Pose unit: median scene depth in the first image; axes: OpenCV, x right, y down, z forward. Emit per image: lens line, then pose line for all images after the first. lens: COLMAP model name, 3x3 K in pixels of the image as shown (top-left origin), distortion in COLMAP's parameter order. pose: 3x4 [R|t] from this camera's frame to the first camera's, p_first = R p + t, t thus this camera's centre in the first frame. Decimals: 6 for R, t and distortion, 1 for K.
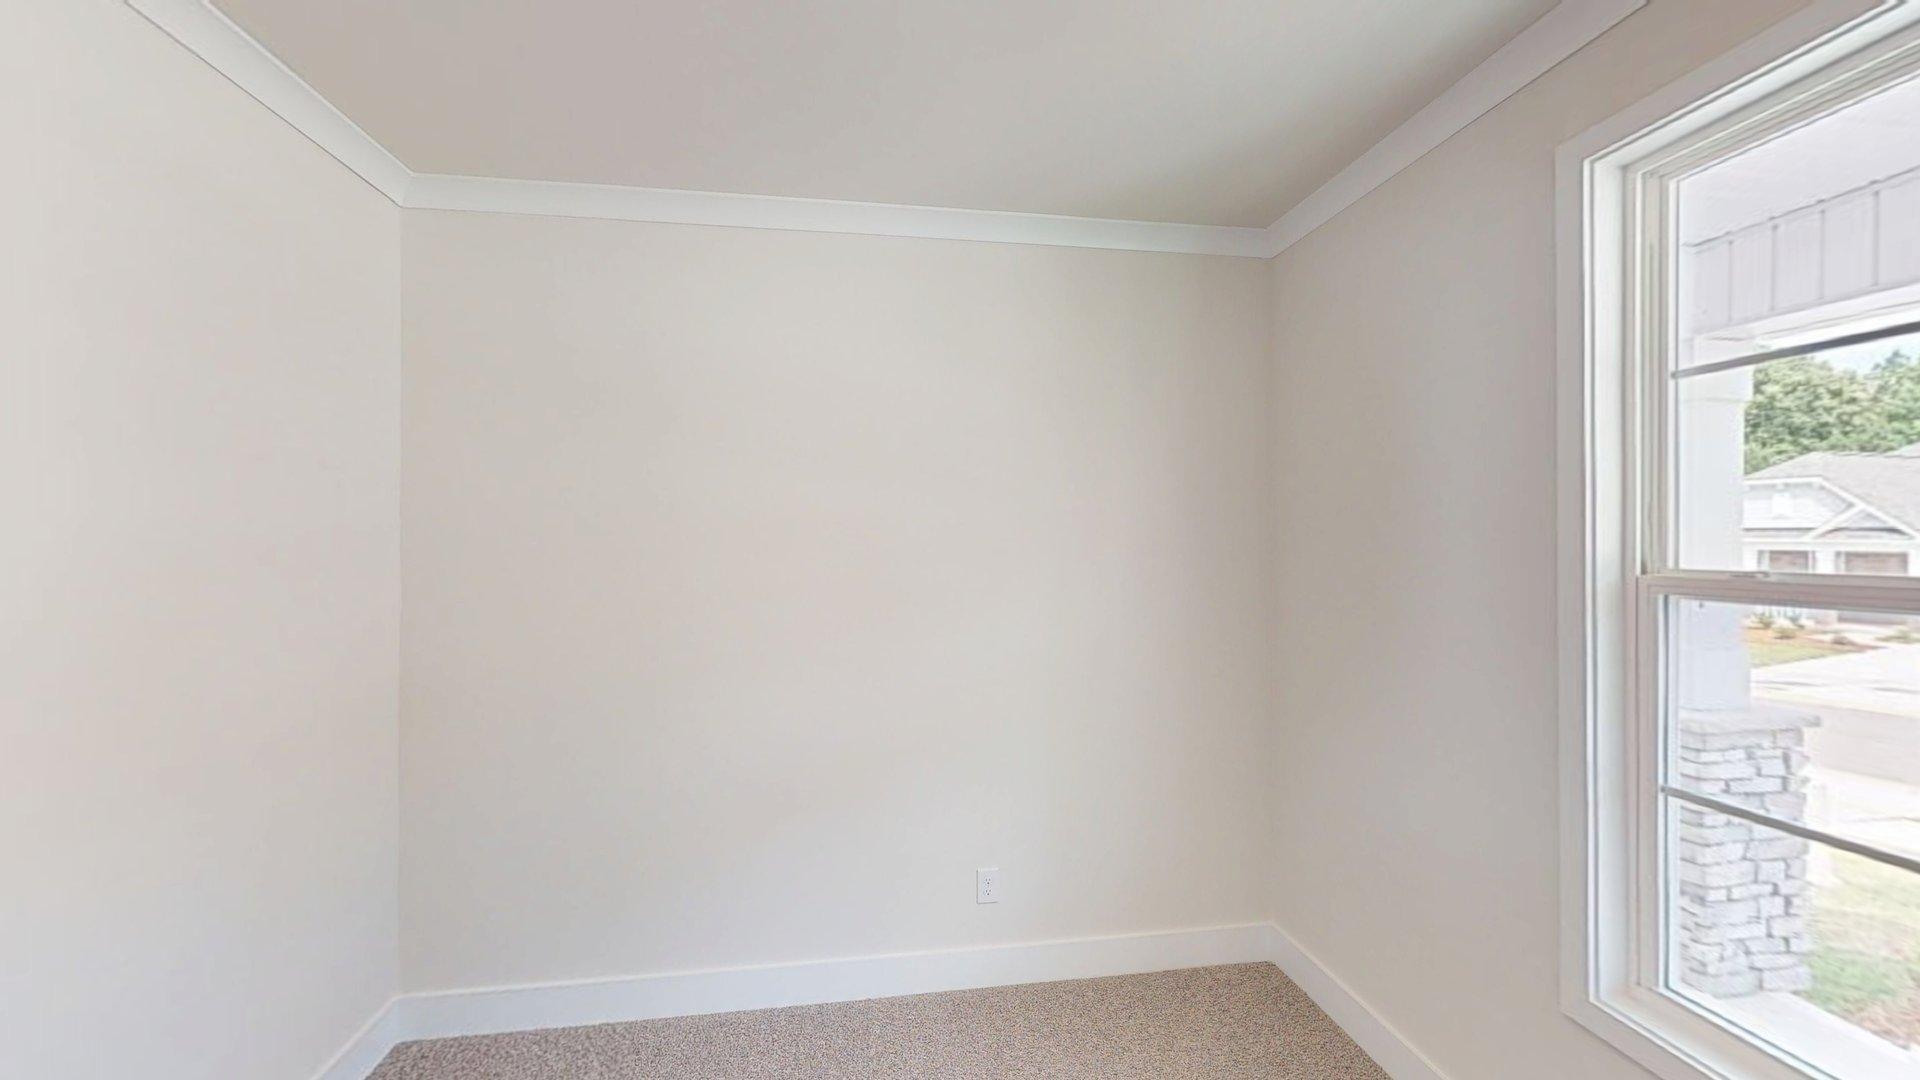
lens RADIAL K [[703.2, 0, 960.2], [0, 703.2, 542.7], [0, 0, 1]] dist [-0.000091, 0.000031]
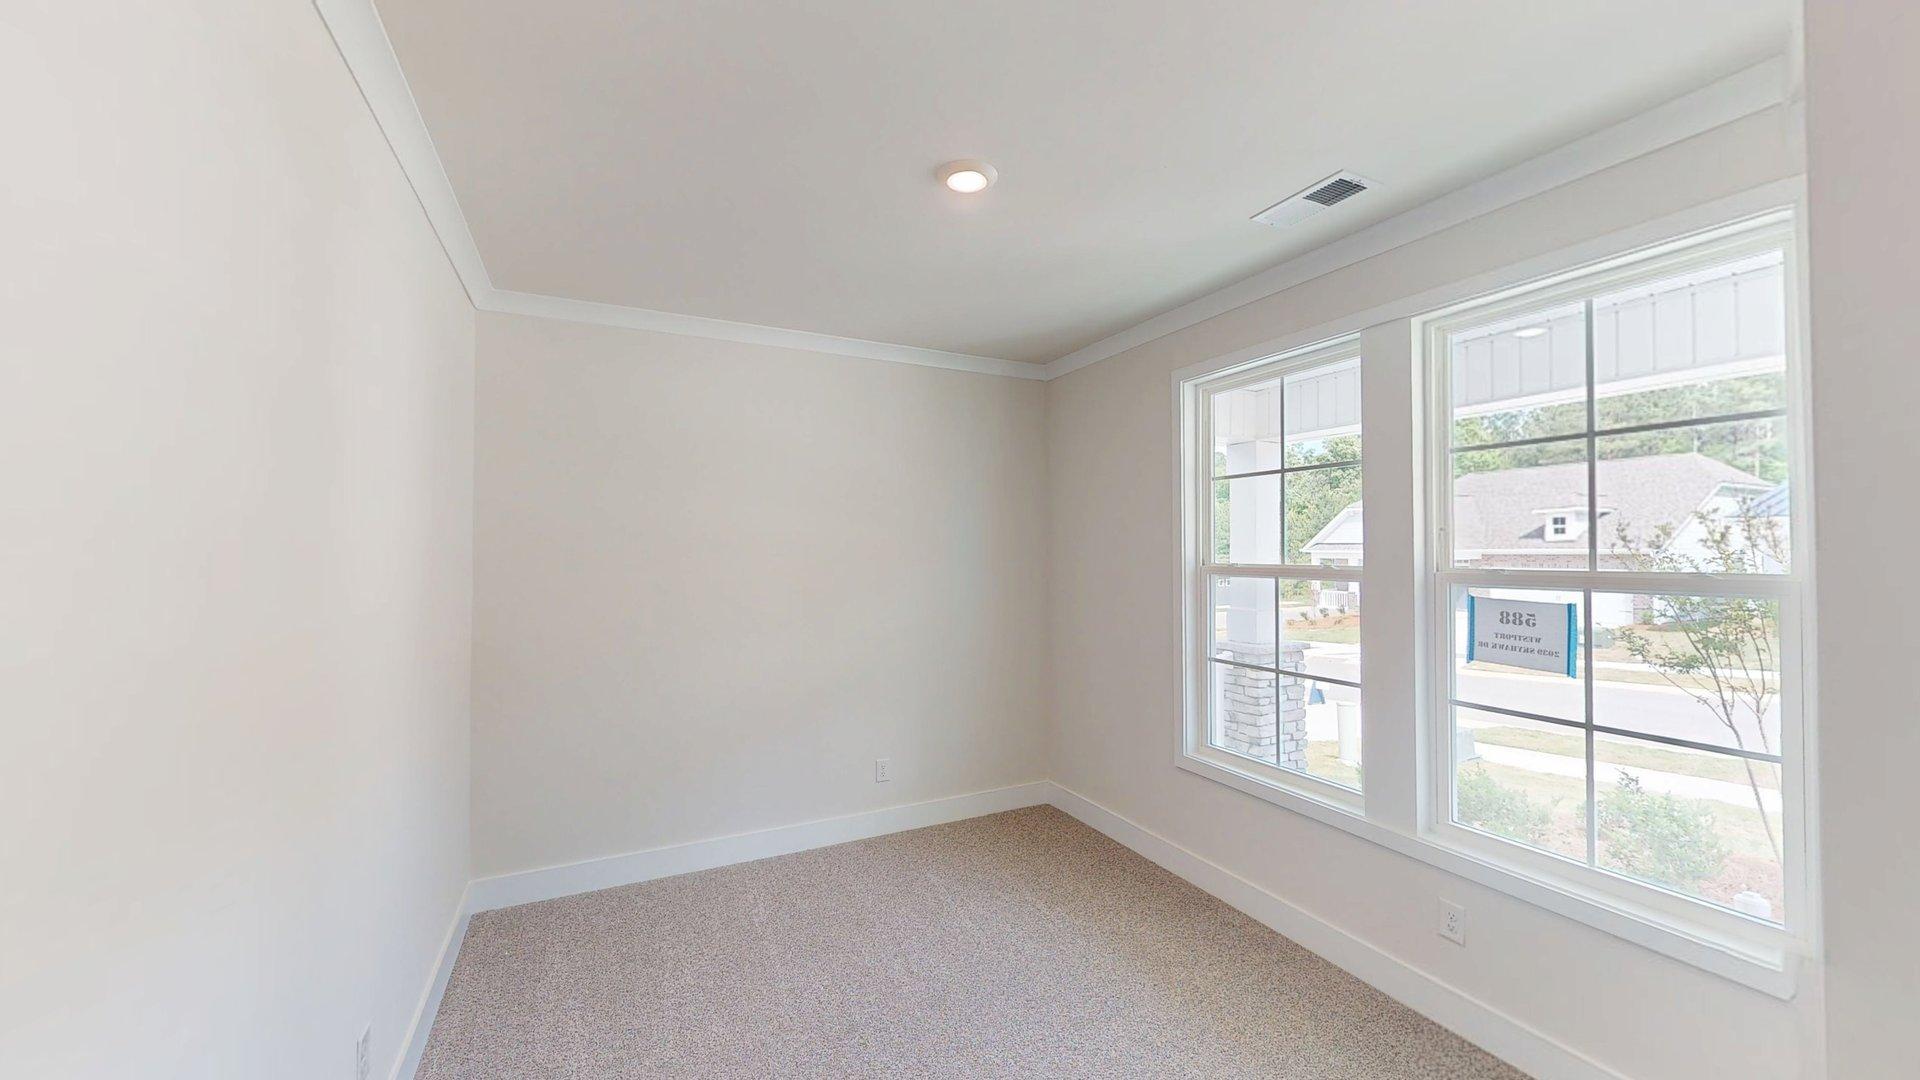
lens RADIAL K [[703.2, 0, 960.2], [0, 703.2, 542.7], [0, 0, 1]] dist [-0.000091, 0.000031]
pose [[0.948177, 0.005044, 0.317702, -0.306484], [-0.001696, 0.999940, -0.010814, -0.001276], [-0.317737, 0.009715, 0.948129, -0.558928]]
